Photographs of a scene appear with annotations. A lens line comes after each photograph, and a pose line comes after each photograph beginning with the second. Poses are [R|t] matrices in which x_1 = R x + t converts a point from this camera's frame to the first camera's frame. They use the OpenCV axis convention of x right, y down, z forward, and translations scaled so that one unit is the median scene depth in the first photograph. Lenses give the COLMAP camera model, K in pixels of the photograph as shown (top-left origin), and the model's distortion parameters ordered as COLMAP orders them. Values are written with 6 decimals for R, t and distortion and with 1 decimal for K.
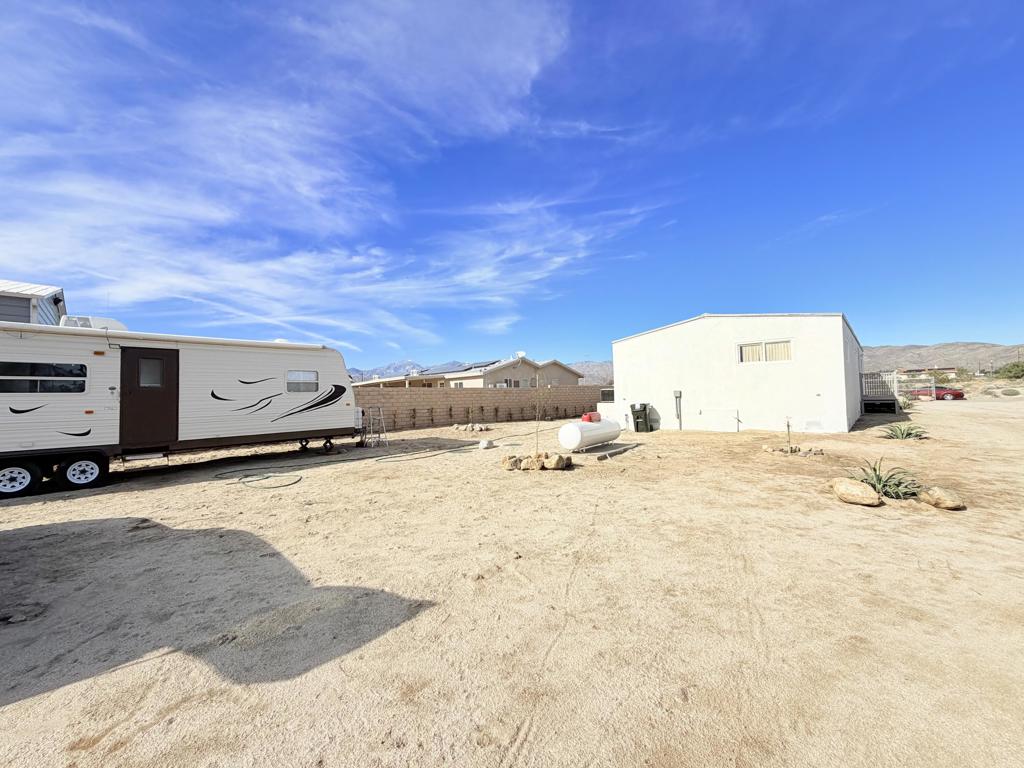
lens RADIAL K [[409.0, 0, 512.0], [0, 409.0, 384.0], [0, 0, 1]] dist [0.002390, -0.000126]
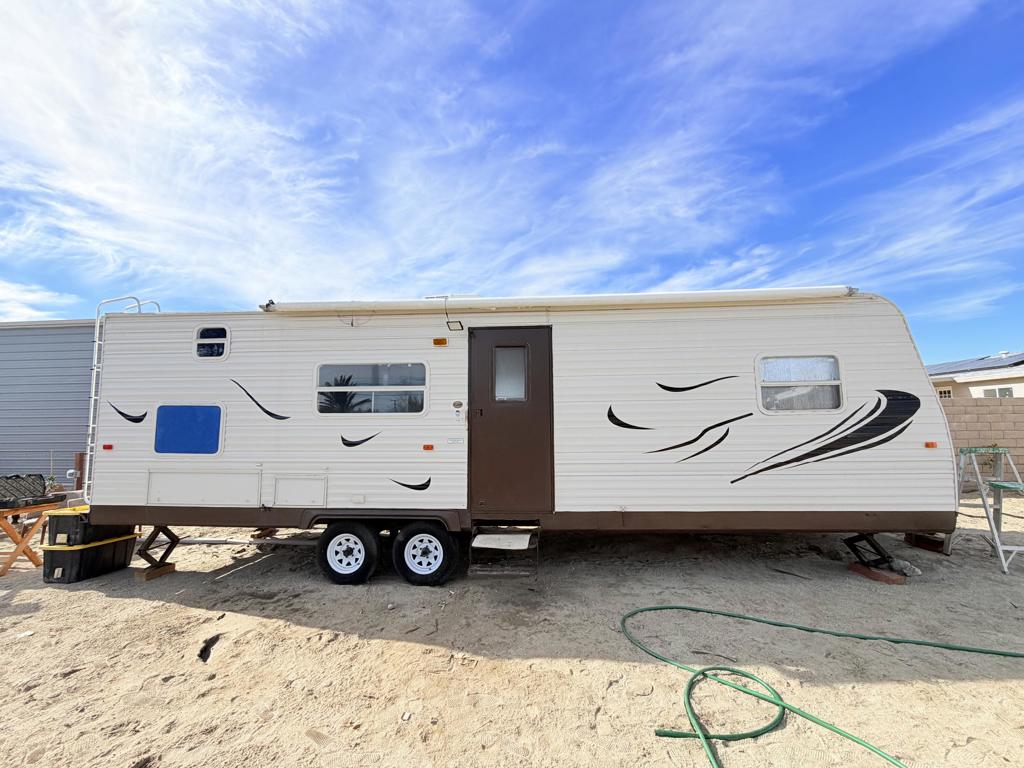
lens RADIAL K [[409.0, 0, 512.0], [0, 409.0, 384.0], [0, 0, 1]] dist [0.002390, -0.000126]
pose [[0.640732, -0.047619, -0.766287, -0.376030], [0.019758, 0.998767, -0.045545, 0.007115], [0.767510, 0.014042, 0.640883, 0.520438]]
